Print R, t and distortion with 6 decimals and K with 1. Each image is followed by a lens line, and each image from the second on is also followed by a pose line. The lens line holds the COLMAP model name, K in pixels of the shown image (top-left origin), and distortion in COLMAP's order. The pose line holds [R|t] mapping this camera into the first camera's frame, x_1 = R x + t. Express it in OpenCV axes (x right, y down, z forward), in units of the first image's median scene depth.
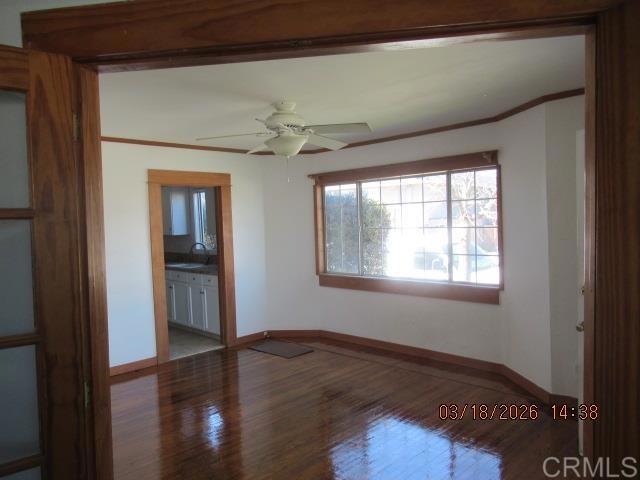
lens RADIAL K [[476.1, 0, 324.1], [0, 476.1, 236.6], [0, 0, 1]] dist [-0.012143, 0.006091]
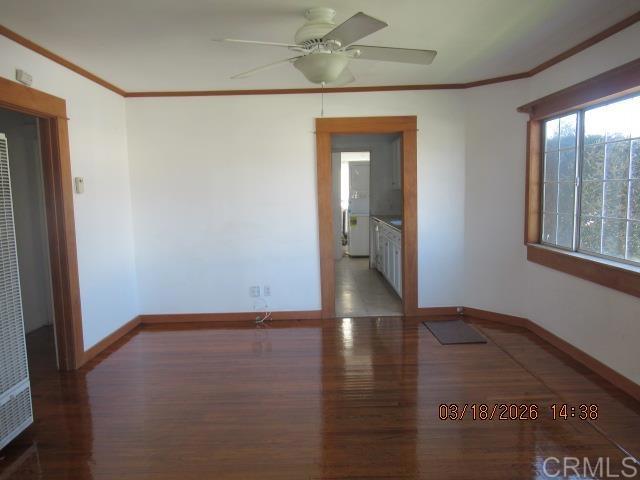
lens RADIAL K [[476.1, 0, 320.3], [0, 476.1, 243.9], [0, 0, 1]] dist [-0.012143, 0.006091]
pose [[0.710996, 0.093522, -0.696949, 0.288115], [-0.021789, 0.993571, 0.111097, 0.003615], [0.702858, -0.063804, 0.708463, 0.266423]]
